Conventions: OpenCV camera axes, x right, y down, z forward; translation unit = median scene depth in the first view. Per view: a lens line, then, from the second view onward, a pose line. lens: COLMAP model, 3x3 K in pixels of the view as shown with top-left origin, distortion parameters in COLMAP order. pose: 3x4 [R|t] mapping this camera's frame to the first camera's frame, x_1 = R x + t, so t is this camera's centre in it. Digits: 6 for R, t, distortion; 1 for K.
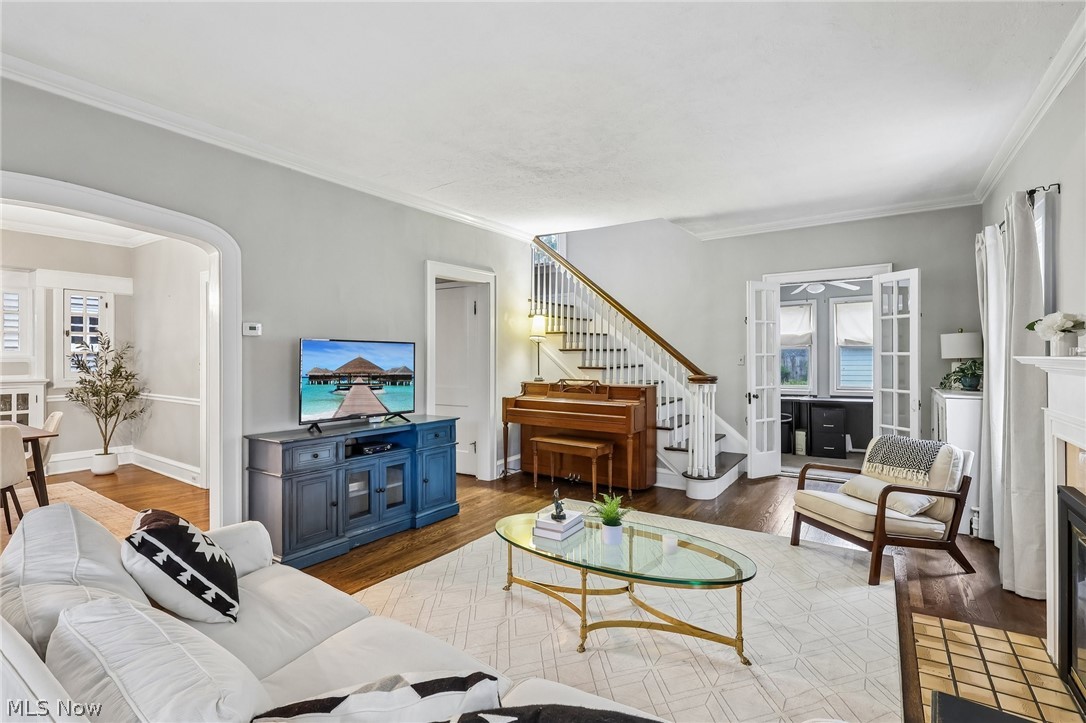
lens RADIAL K [[508.9, 0, 536.3], [0, 508.9, 355.0], [0, 0, 1]] dist [-0.002157, -0.000335]
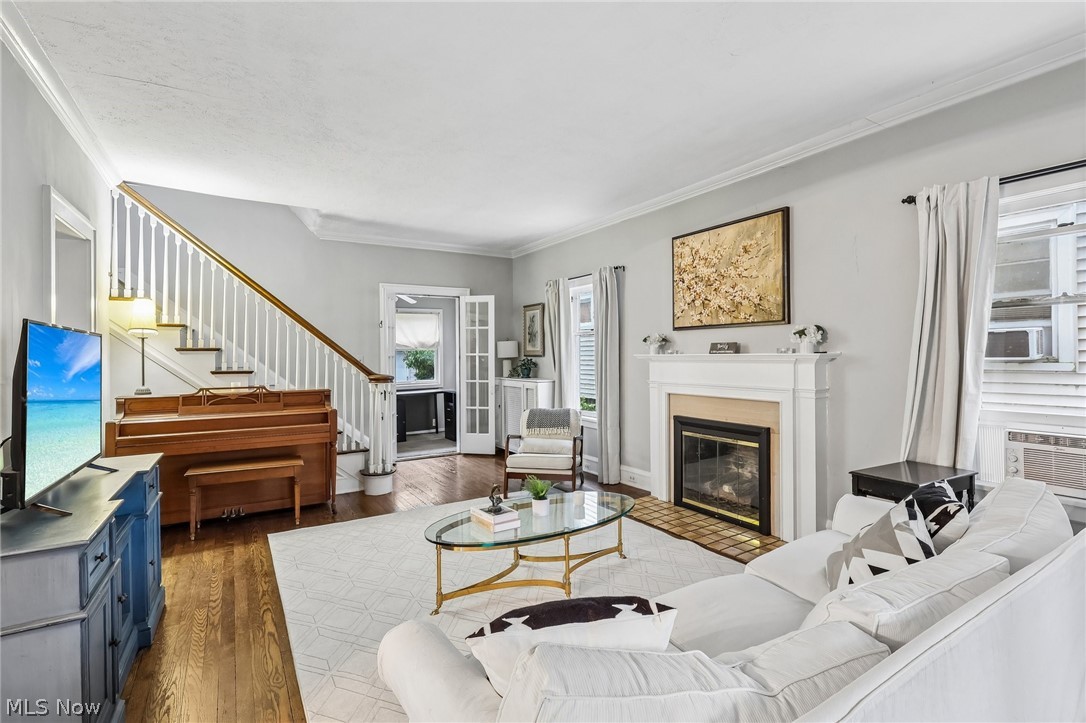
lens RADIAL K [[508.9, 0, 536.3], [0, 508.9, 355.0], [0, 0, 1]] dist [-0.002157, -0.000335]
pose [[0.415302, 0.000743, 0.909683, -0.487508], [0.004022, 0.999988, -0.002653, 0.002804], [-0.909675, 0.004761, 0.415294, 0.277241]]
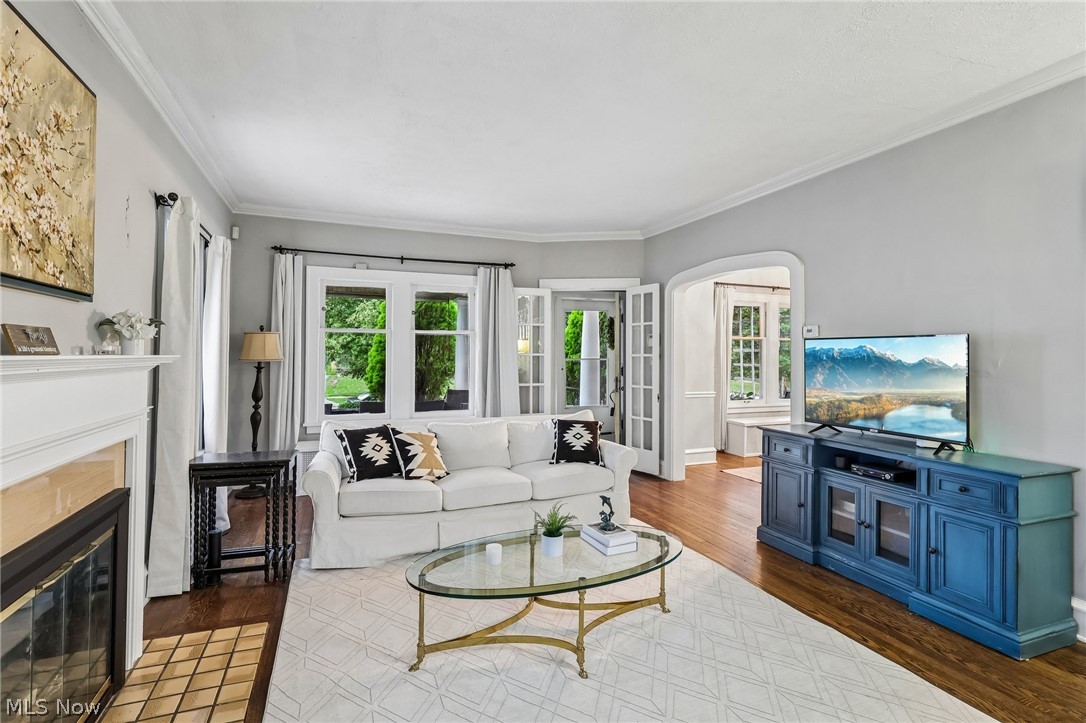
lens RADIAL K [[508.9, 0, 536.3], [0, 508.9, 355.0], [0, 0, 1]] dist [-0.002157, -0.000335]
pose [[-0.568470, -0.000079, -0.822704, 0.498374], [0.000691, 1.000000, -0.000573, 0.000731], [0.822704, -0.000894, -0.568469, 0.802076]]
